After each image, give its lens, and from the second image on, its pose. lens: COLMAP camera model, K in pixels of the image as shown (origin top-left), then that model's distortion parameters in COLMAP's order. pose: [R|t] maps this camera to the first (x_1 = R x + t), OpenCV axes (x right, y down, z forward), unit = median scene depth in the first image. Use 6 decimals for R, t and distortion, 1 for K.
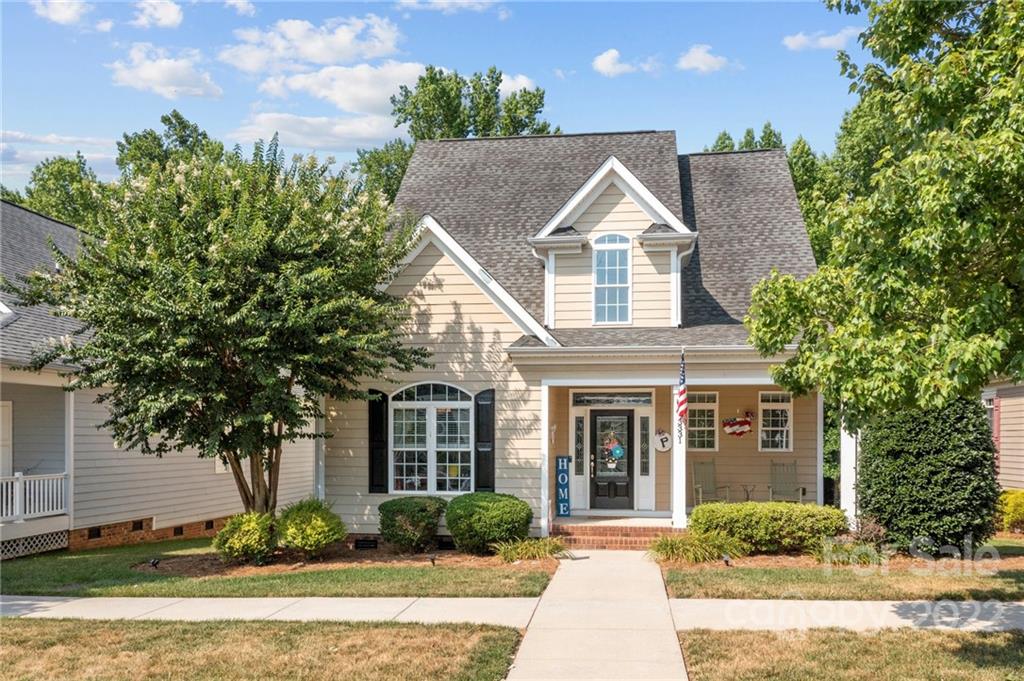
lens RADIAL K [[825.1, 0, 498.8], [0, 825.1, 432.1], [0, 0, 1]] dist [-0.022894, 0.003383]
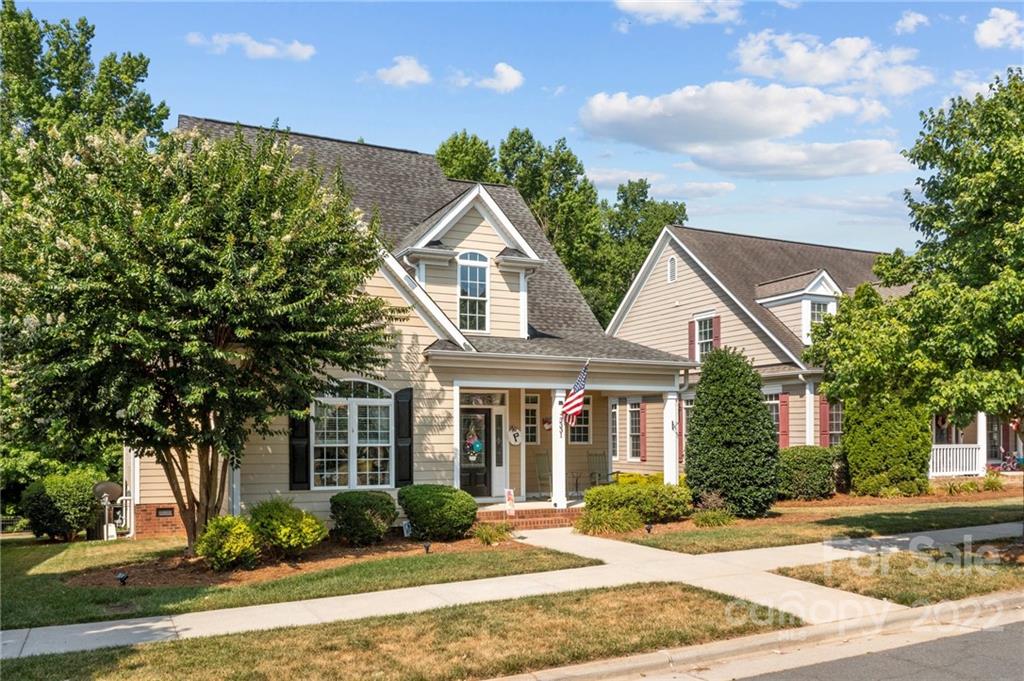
lens RADIAL K [[825.1, 0, 498.8], [0, 825.1, 432.1], [0, 0, 1]] dist [-0.022894, 0.003383]
pose [[0.832998, -0.001417, 0.553274, -0.491925], [-0.001269, 0.999989, 0.004472, -0.000074], [-0.553274, -0.004427, 0.832988, 0.047329]]
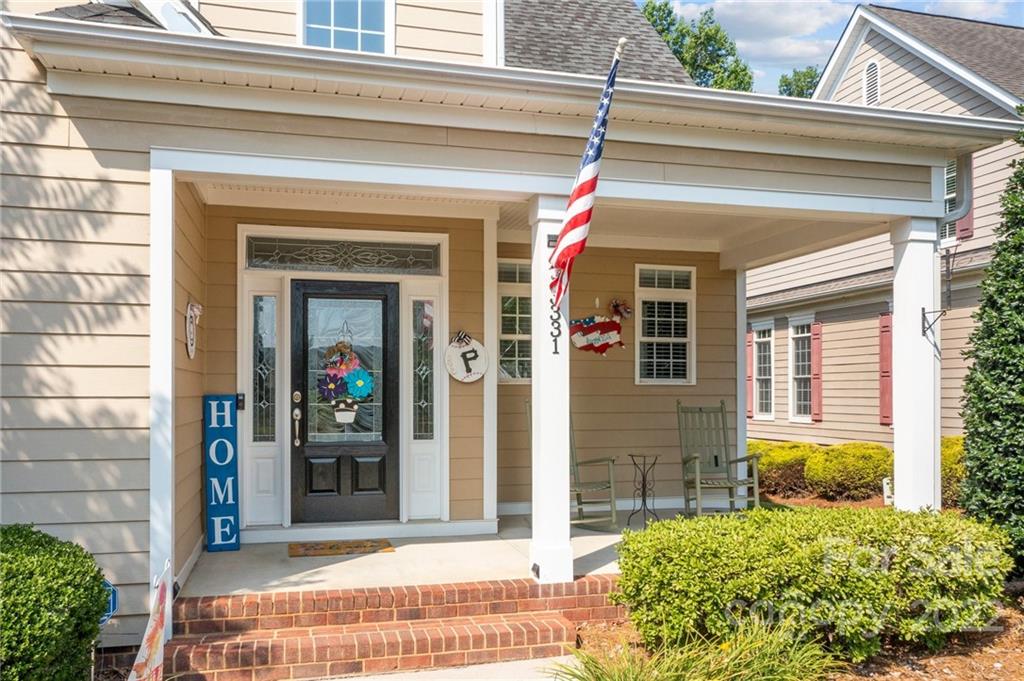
lens RADIAL K [[834.9, 0, 513.2], [0, 834.9, 388.3], [0, 0, 1]] dist [-0.011599, -0.003887]
pose [[0.914351, -0.000509, 0.404922, 0.047679], [-0.002325, 0.999976, 0.006508, 0.025079], [-0.404915, -0.006892, 0.914328, 0.628032]]
